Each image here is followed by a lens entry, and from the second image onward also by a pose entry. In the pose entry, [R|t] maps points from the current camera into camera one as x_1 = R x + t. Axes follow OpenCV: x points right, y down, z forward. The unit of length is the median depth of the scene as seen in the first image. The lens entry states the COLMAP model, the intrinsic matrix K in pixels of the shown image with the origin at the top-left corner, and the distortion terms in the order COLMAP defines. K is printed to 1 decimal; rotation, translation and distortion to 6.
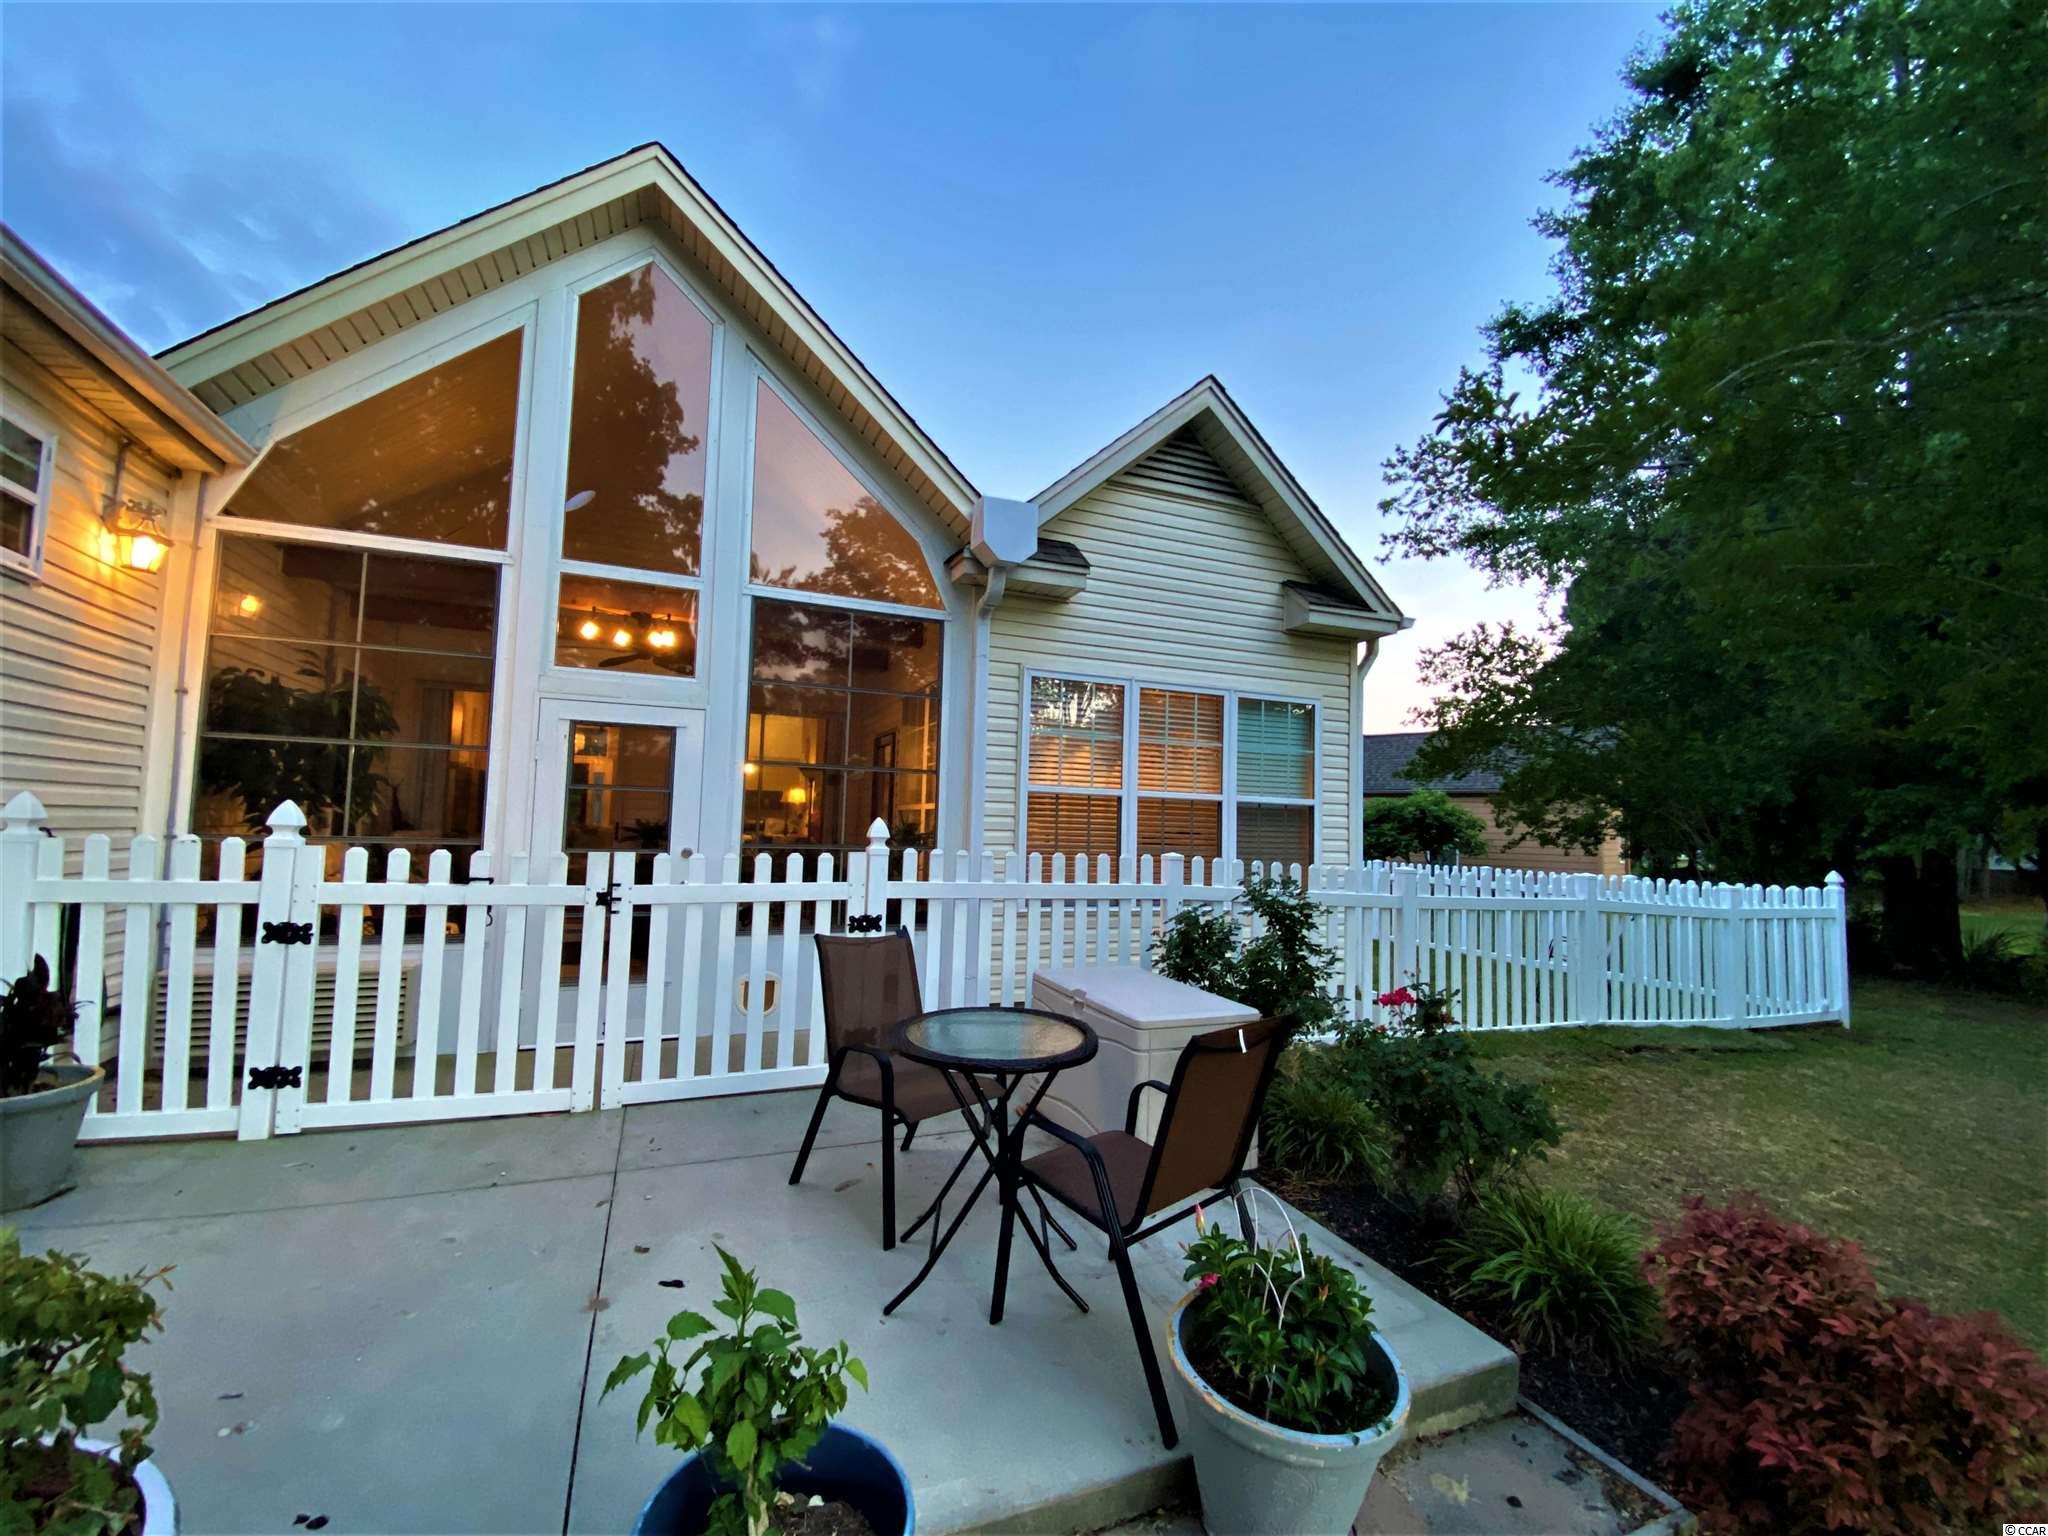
lens RADIAL K [[835.1, 0, 1020.8], [0, 835.1, 767.6], [0, 0, 1]] dist [0.025777, -0.024562]
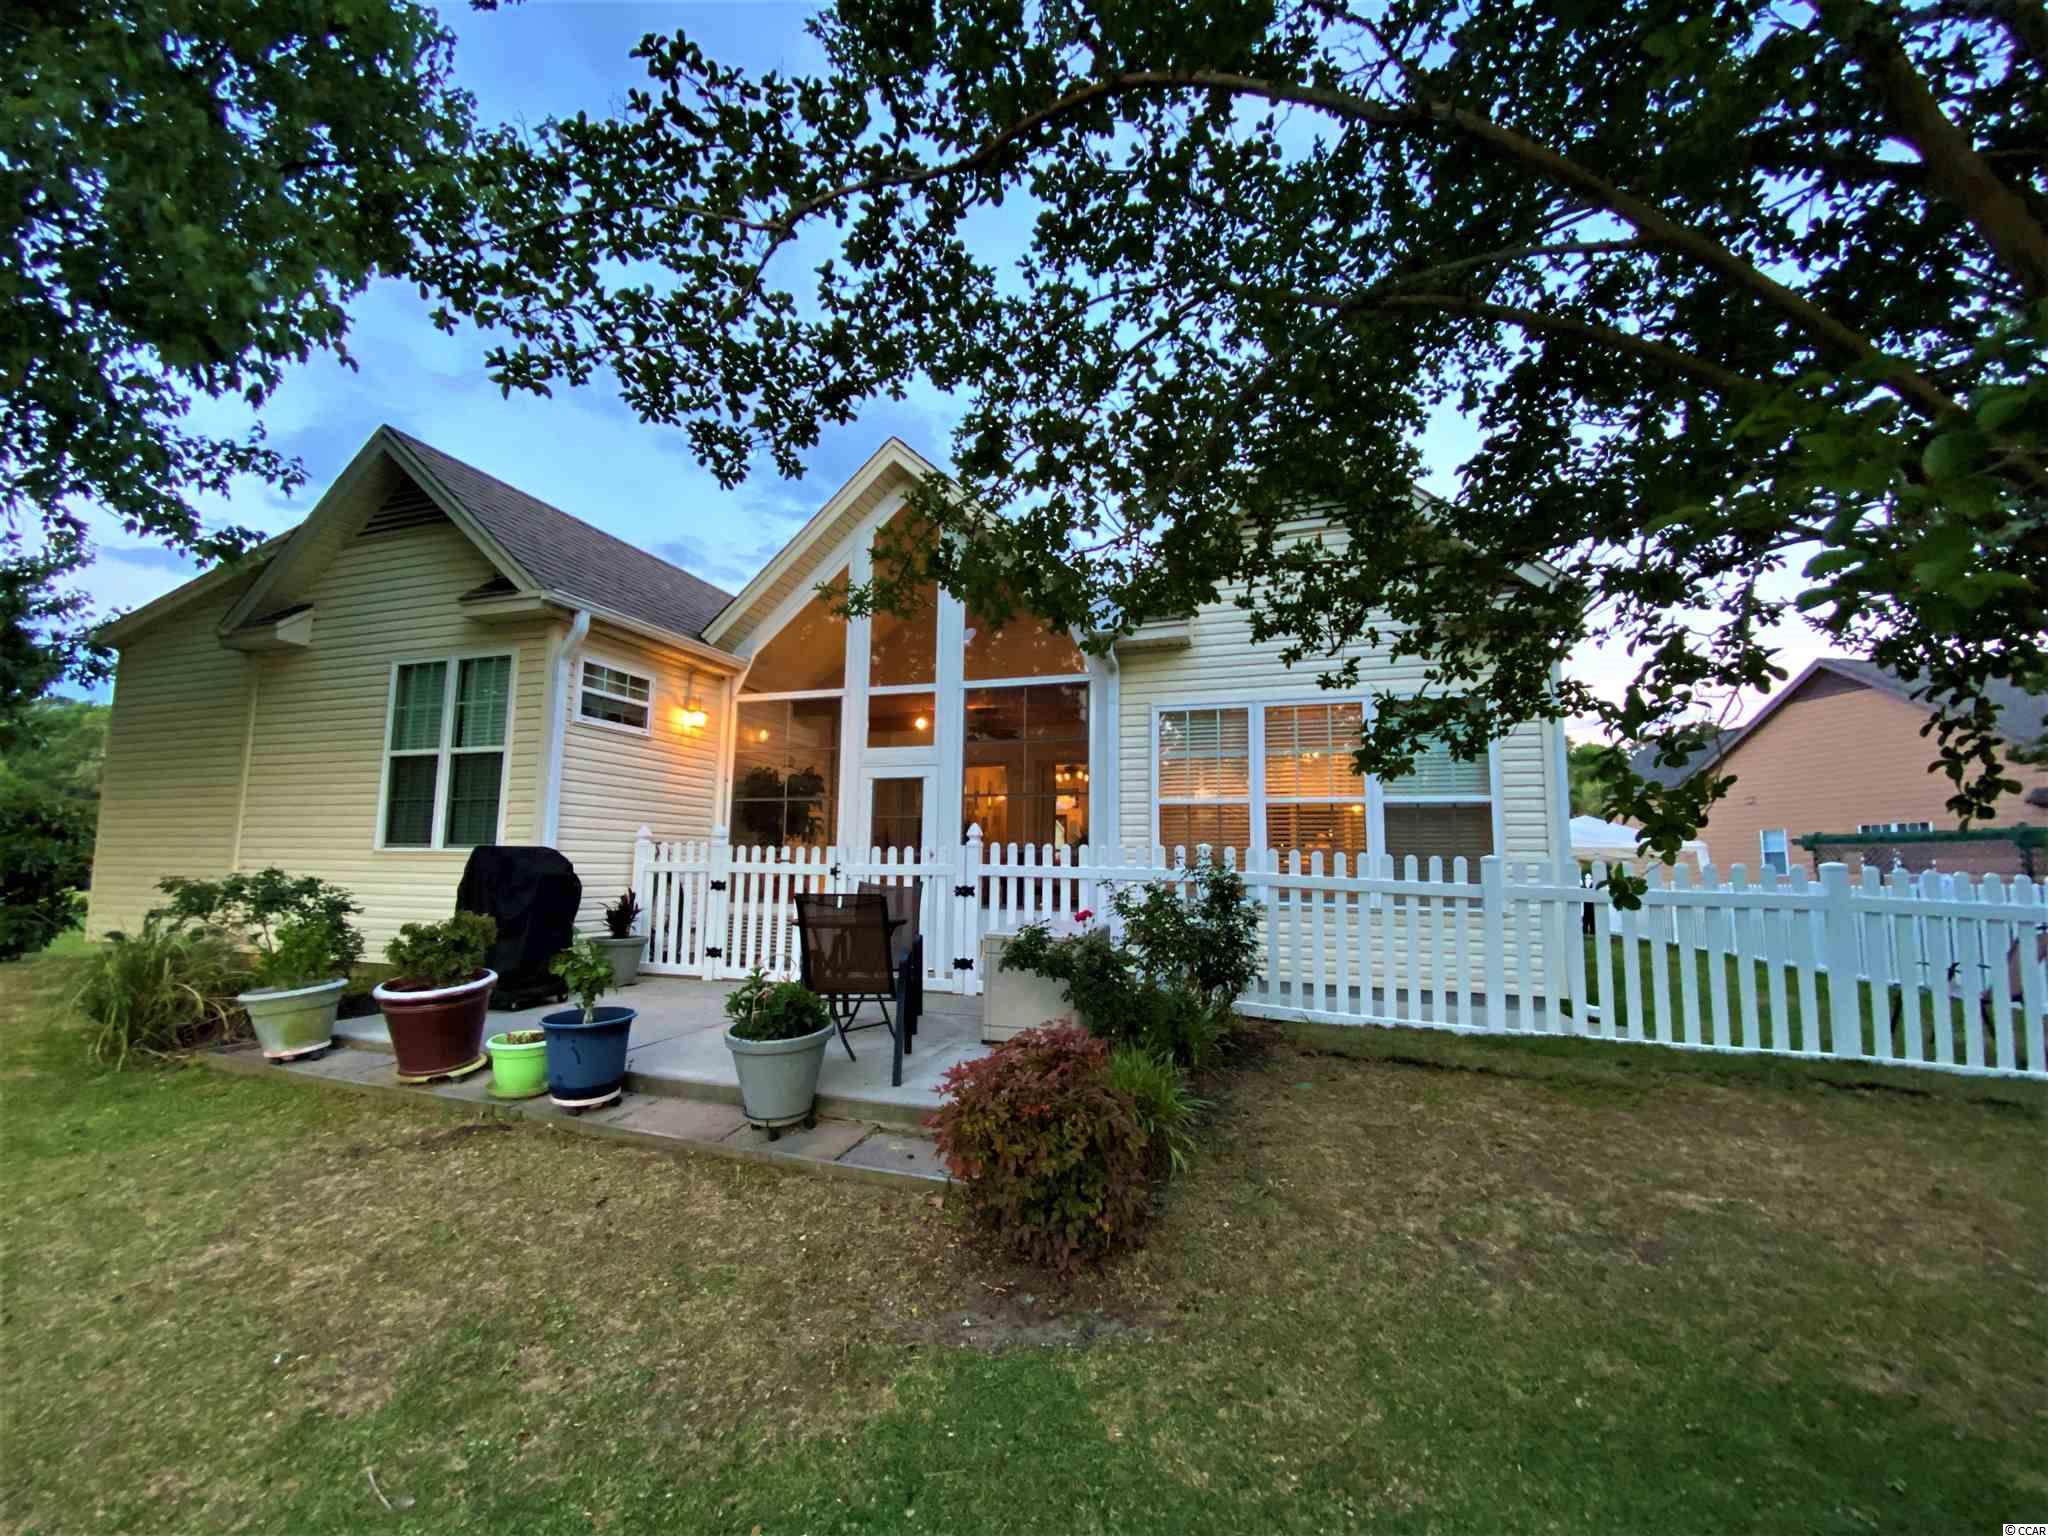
lens RADIAL K [[838.4, 0, 1024.0], [0, 838.4, 768.0], [0, 0, 1]] dist [0.021986, -0.019780]
pose [[0.751712, -0.099969, -0.651870, 0.810831], [0.051595, 0.994329, -0.092991, 0.096694], [0.657470, 0.036269, 0.752607, -0.085744]]
